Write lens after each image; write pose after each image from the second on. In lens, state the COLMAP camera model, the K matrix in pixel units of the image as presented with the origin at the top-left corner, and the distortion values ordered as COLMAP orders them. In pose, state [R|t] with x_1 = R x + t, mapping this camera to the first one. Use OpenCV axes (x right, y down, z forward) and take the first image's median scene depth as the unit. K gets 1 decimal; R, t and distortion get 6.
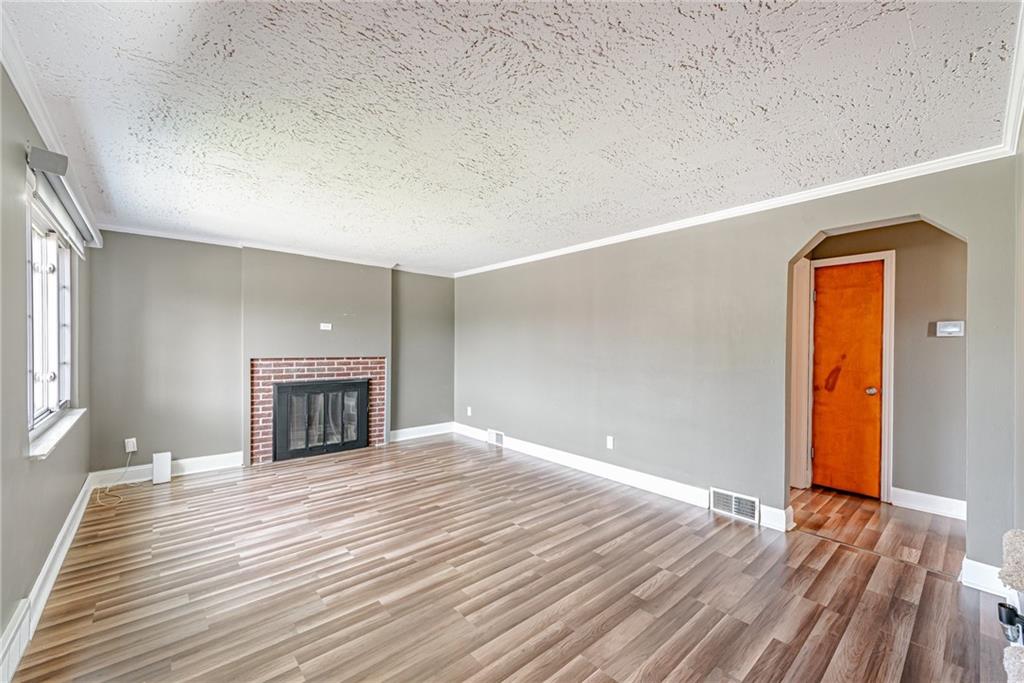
lens RADIAL K [[408.3, 0, 508.0], [0, 408.3, 349.1], [0, 0, 1]] dist [0.016582, -0.000473]
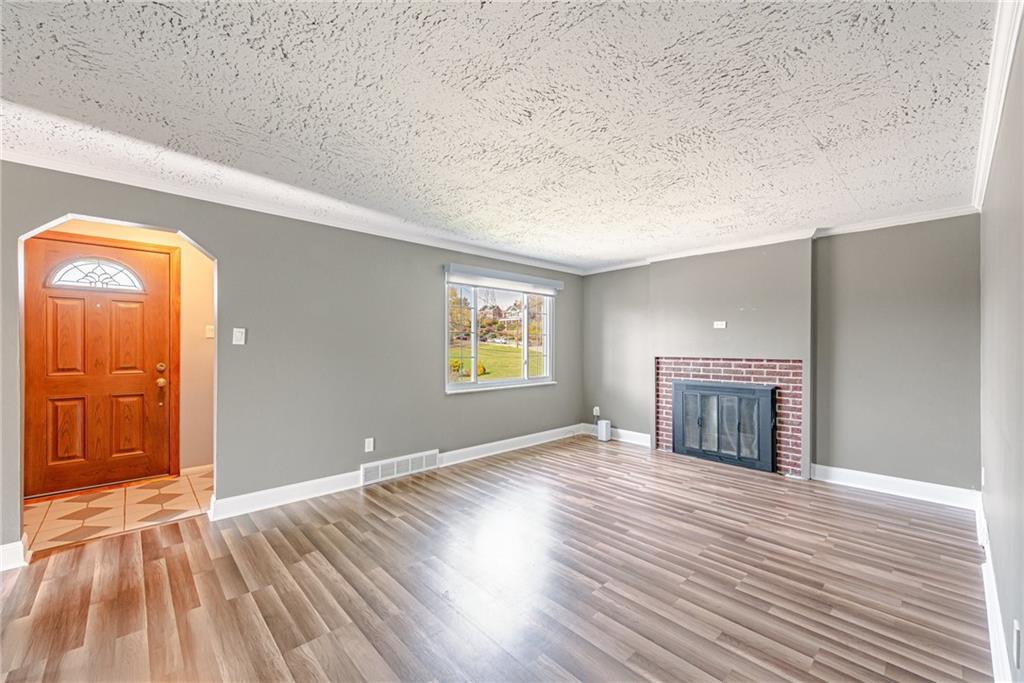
lens RADIAL K [[408.3, 0, 509.9], [0, 408.3, 344.5], [0, 0, 1]] dist [0.016582, -0.000473]
pose [[0.031698, -0.010481, -0.999443, 0.513915], [-0.005609, 0.999927, -0.010664, 0.002725], [0.999482, 0.005944, 0.031637, 0.545697]]
